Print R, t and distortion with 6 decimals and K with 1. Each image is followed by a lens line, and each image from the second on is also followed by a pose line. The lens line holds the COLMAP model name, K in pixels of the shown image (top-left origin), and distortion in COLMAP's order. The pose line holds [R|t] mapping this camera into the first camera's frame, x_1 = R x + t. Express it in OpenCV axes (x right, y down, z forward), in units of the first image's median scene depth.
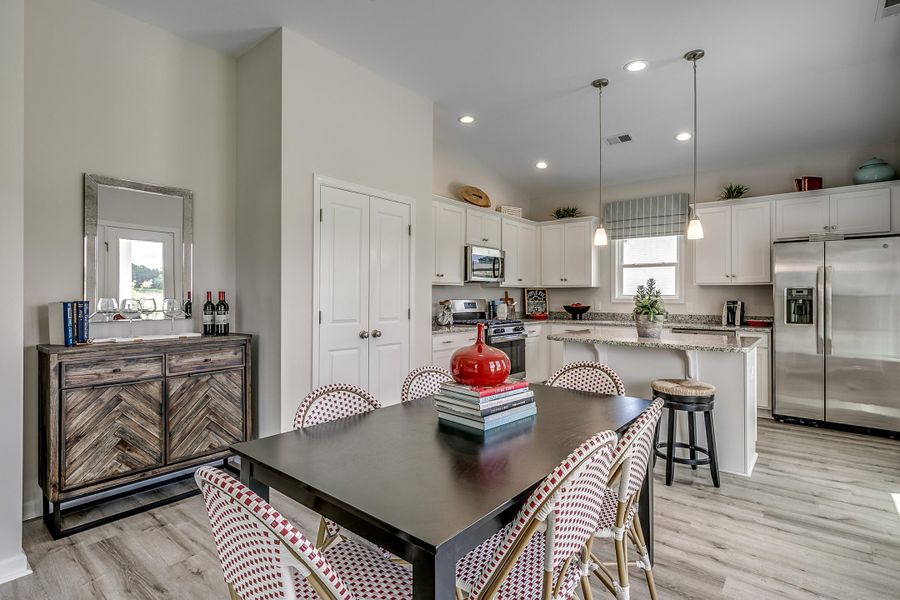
lens RADIAL K [[445.5, 0, 455.8], [0, 445.5, 296.3], [0, 0, 1]] dist [0.003016, 0.001465]
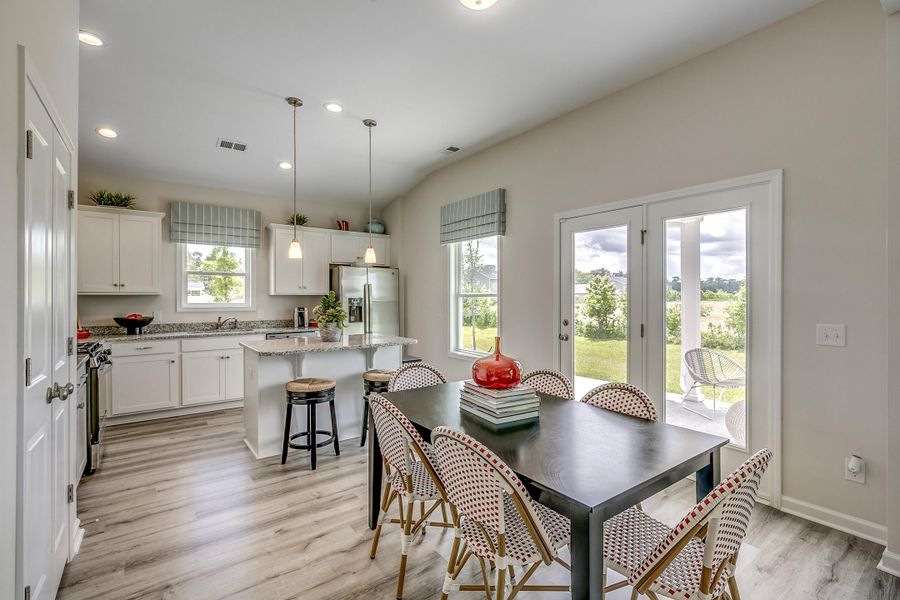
lens RADIAL K [[409.6, 0, 447.1], [0, 409.6, 297.4], [0, 0, 1]] dist [-0.003891, 0.000933]
pose [[0.250223, 0.000253, 0.968188, -0.354742], [0.003915, 0.999992, -0.001274, -0.013848], [-0.968180, 0.004109, 0.250220, 0.293764]]
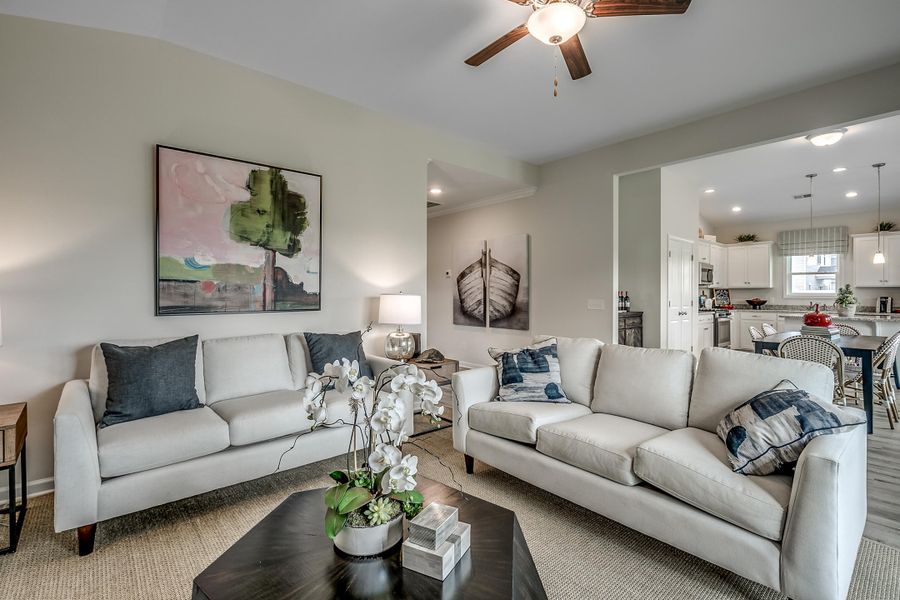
lens RADIAL K [[409.6, 0, 456.6], [0, 409.6, 292.2], [0, 0, 1]] dist [-0.003891, 0.000933]
pose [[0.986827, 0.000860, -0.161776, -0.575379], [-0.001363, 0.999995, -0.003001, 0.000026], [0.161772, 0.003182, 0.986823, -0.600268]]
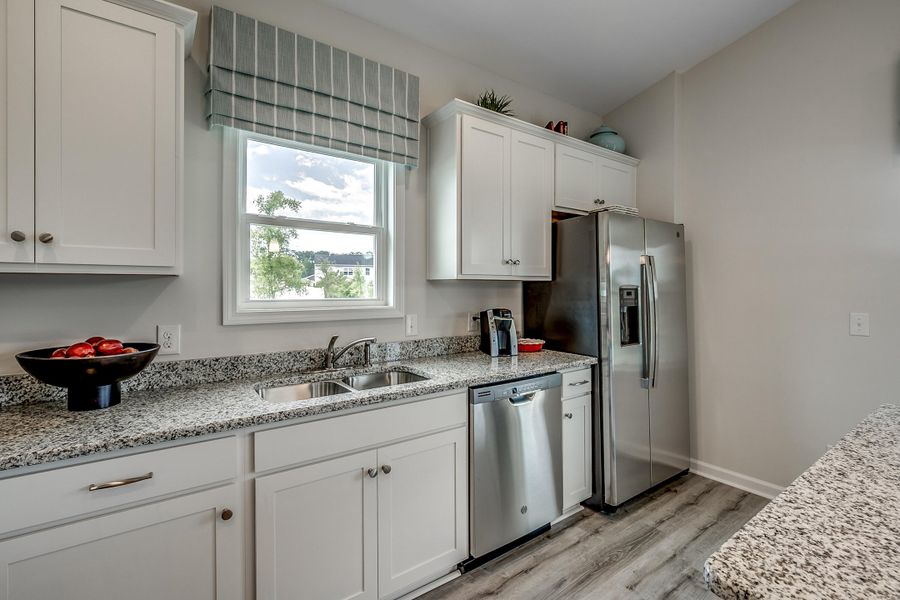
lens RADIAL K [[409.6, 0, 446.3], [0, 409.6, 287.1], [0, 0, 1]] dist [-0.003891, 0.000933]
pose [[0.264080, 0.000488, 0.964501, 0.120144], [0.000043, 1.000000, -0.000518, -0.014952], [-0.964501, 0.000179, 0.264080, 0.860393]]
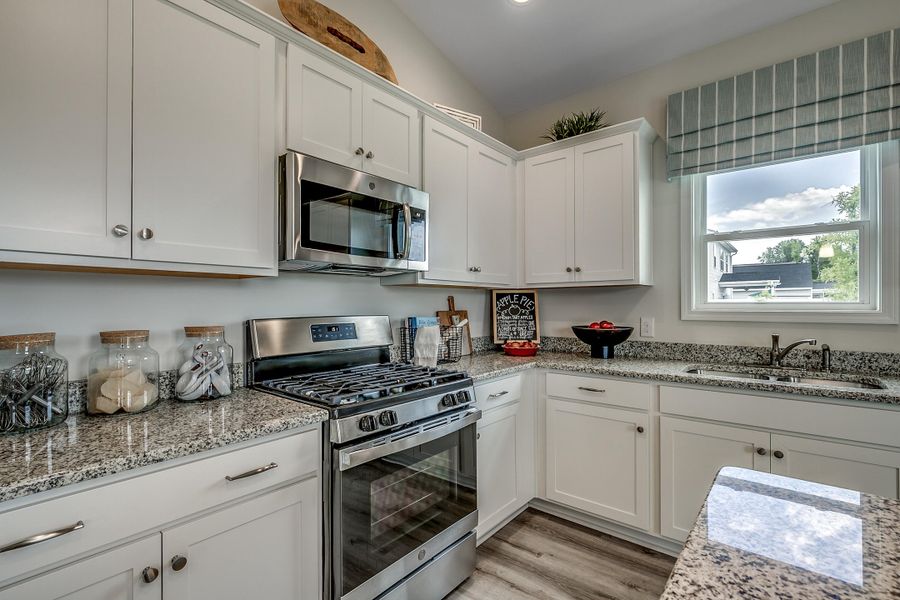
lens RADIAL K [[409.6, 0, 455.0], [0, 409.6, 303.9], [0, 0, 1]] dist [-0.003891, 0.000933]
pose [[0.999979, -0.004514, -0.004660, 0.141170], [0.004507, 0.999989, -0.001314, -0.002654], [0.004666, 0.001293, 0.999988, 0.664003]]
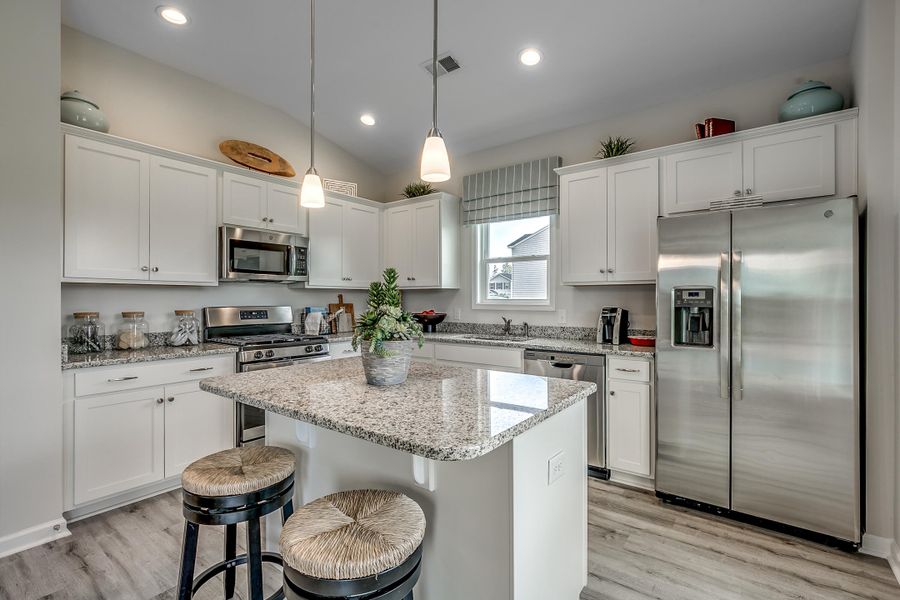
lens RADIAL K [[409.6, 0, 456.1], [0, 409.6, 301.1], [0, 0, 1]] dist [-0.003891, 0.000933]
pose [[0.999399, -0.001764, 0.034619, 0.334581], [0.001622, 0.999990, 0.004118, -0.002829], [-0.034626, -0.004059, 0.999392, 0.354623]]
